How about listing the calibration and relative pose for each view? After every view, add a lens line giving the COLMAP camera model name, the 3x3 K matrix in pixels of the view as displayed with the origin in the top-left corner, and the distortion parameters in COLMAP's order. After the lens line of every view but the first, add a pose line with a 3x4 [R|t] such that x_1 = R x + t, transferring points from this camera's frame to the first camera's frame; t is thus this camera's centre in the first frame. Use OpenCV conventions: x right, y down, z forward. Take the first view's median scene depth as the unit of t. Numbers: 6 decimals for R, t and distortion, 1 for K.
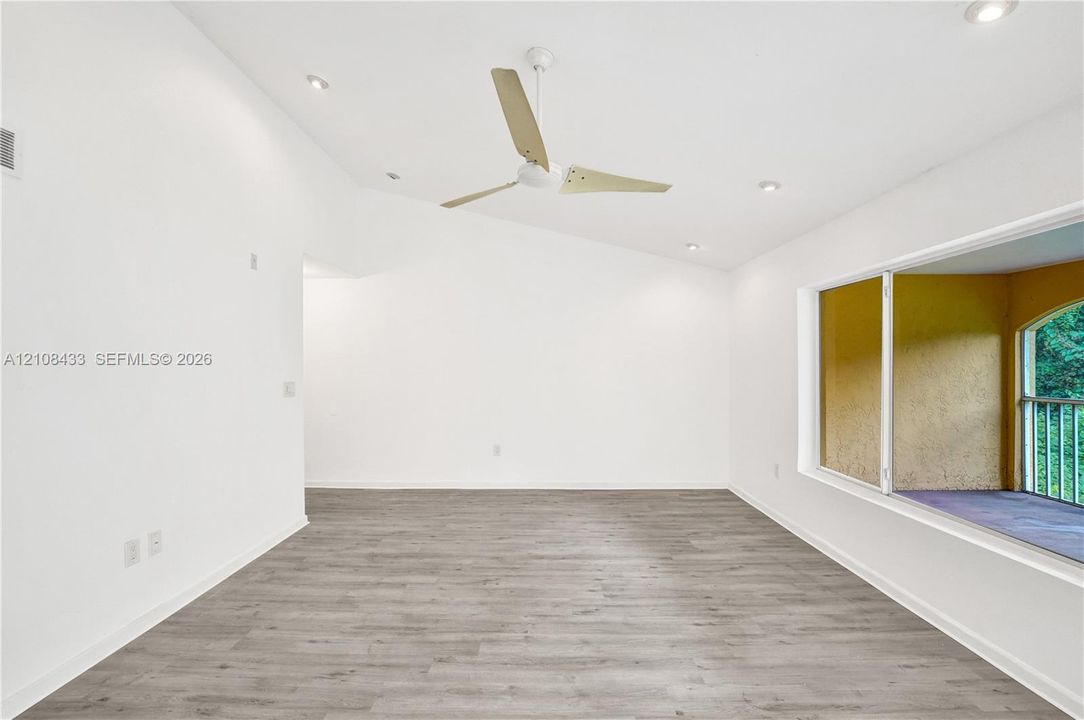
lens RADIAL K [[456.2, 0, 526.5], [0, 456.2, 366.0], [0, 0, 1]] dist [-0.025090, 0.000501]
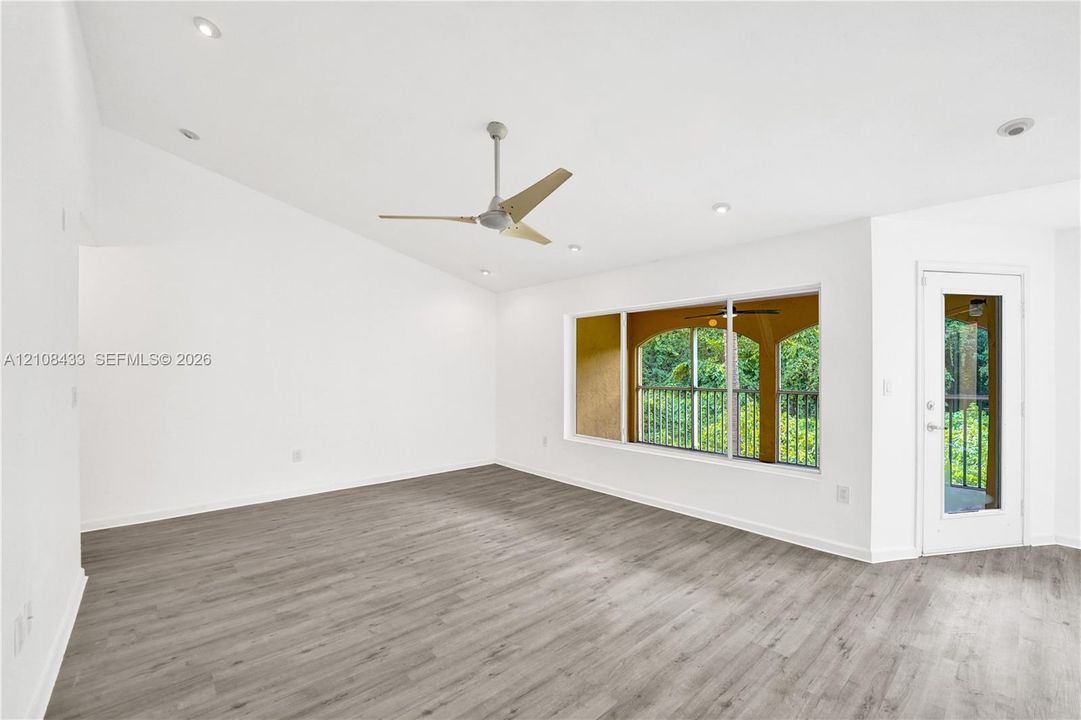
lens RADIAL K [[461.3, 0, 525.3], [0, 461.3, 359.2], [0, 0, 1]] dist [-0.024616, 0.000599]
pose [[0.739159, 0.015310, 0.673357, -0.625988], [-0.003031, 0.999807, -0.019405, 0.004872], [-0.673525, 0.012302, 0.739062, -0.032473]]
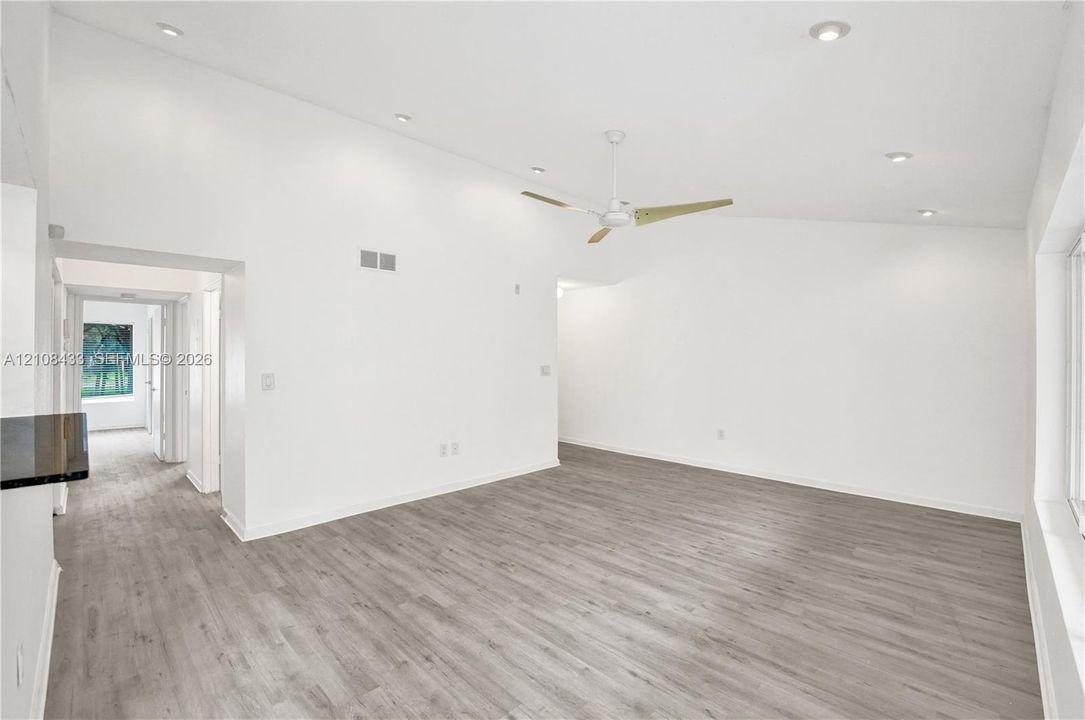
lens RADIAL K [[463.0, 0, 527.2], [0, 463.0, 359.2], [0, 0, 1]] dist [-0.024616, 0.000599]
pose [[0.711259, 0.011134, -0.702842, 0.647575], [-0.001740, 0.999899, 0.014078, -0.010622], [0.702928, -0.008790, 0.711207, -0.151562]]
